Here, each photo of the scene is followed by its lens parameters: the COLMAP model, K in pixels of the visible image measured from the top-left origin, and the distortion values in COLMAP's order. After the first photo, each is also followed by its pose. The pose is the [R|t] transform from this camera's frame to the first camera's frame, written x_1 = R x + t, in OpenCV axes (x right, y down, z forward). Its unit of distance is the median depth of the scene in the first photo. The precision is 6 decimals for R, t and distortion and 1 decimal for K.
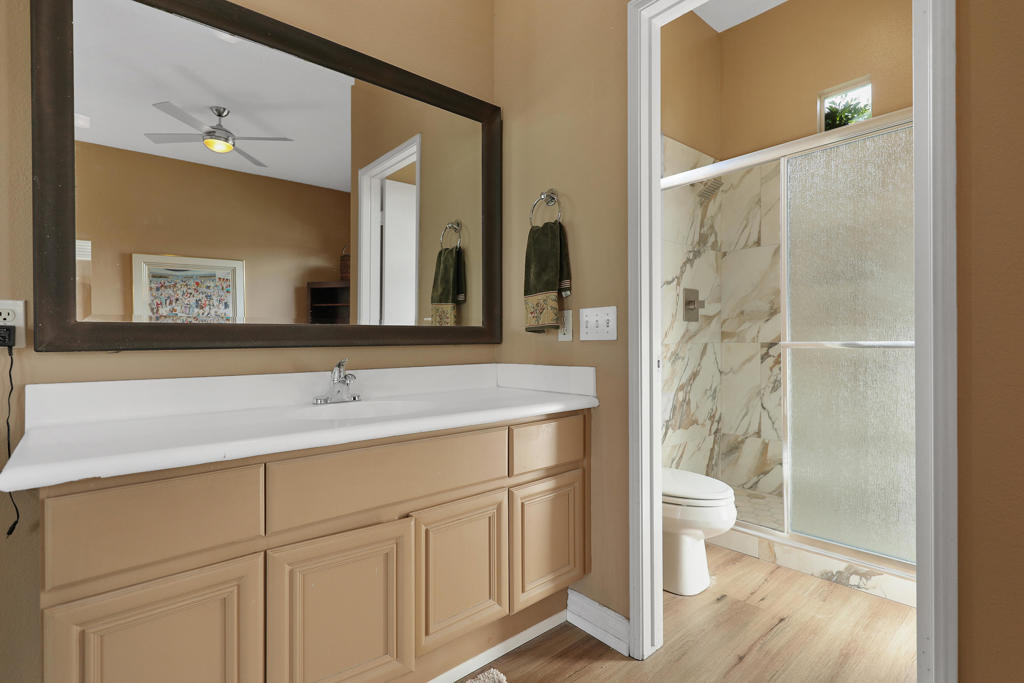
lens RADIAL K [[504.6, 0, 510.6], [0, 504.6, 341.2], [0, 0, 1]] dist [-0.001182, -0.000136]
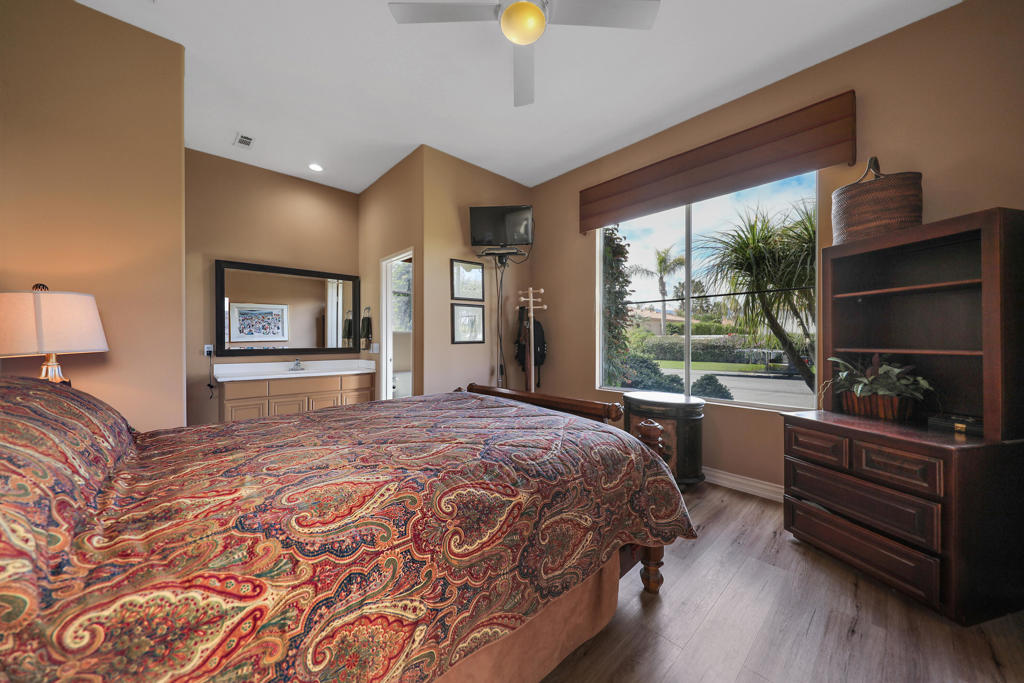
lens RADIAL K [[367.4, 0, 514.6], [0, 367.4, 339.8], [0, 0, 1]] dist [-0.000212, -0.000098]
pose [[0.999503, 0.005552, 0.031022, 1.033102], [-0.005473, 0.999982, -0.002626, -0.088234], [-0.031036, 0.002455, 0.999515, -1.520449]]
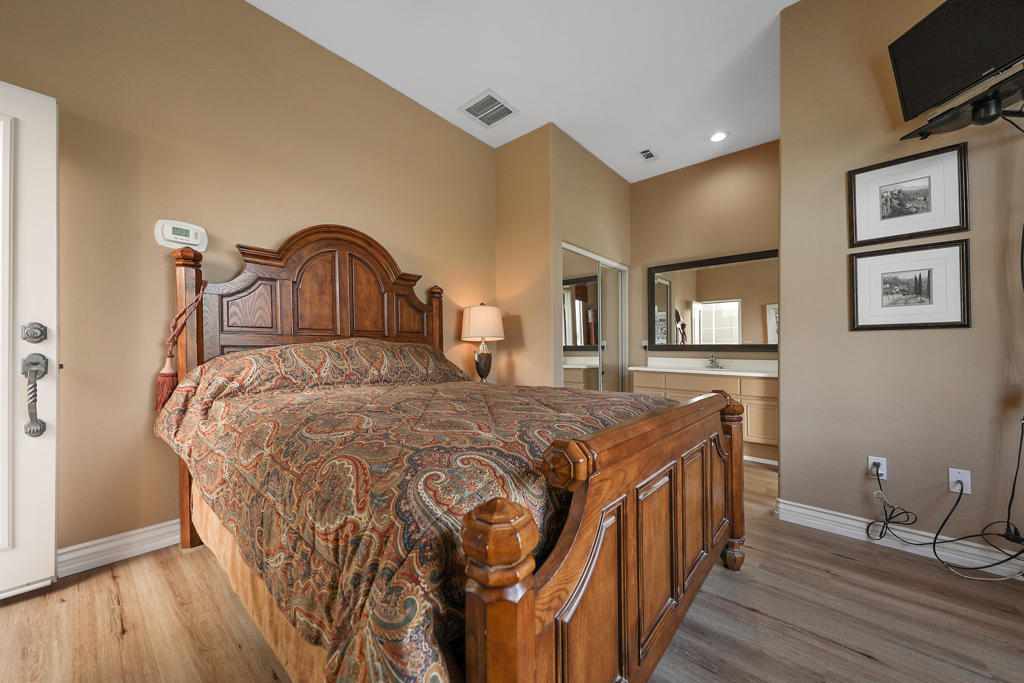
lens RADIAL K [[367.4, 0, 512.1], [0, 367.4, 344.1], [0, 0, 1]] dist [-0.000212, -0.000098]
pose [[0.147623, -0.001916, -0.989042, 1.700222], [-0.003750, 0.999990, -0.002497, -0.020017], [0.989037, 0.004078, 0.147614, -0.580794]]
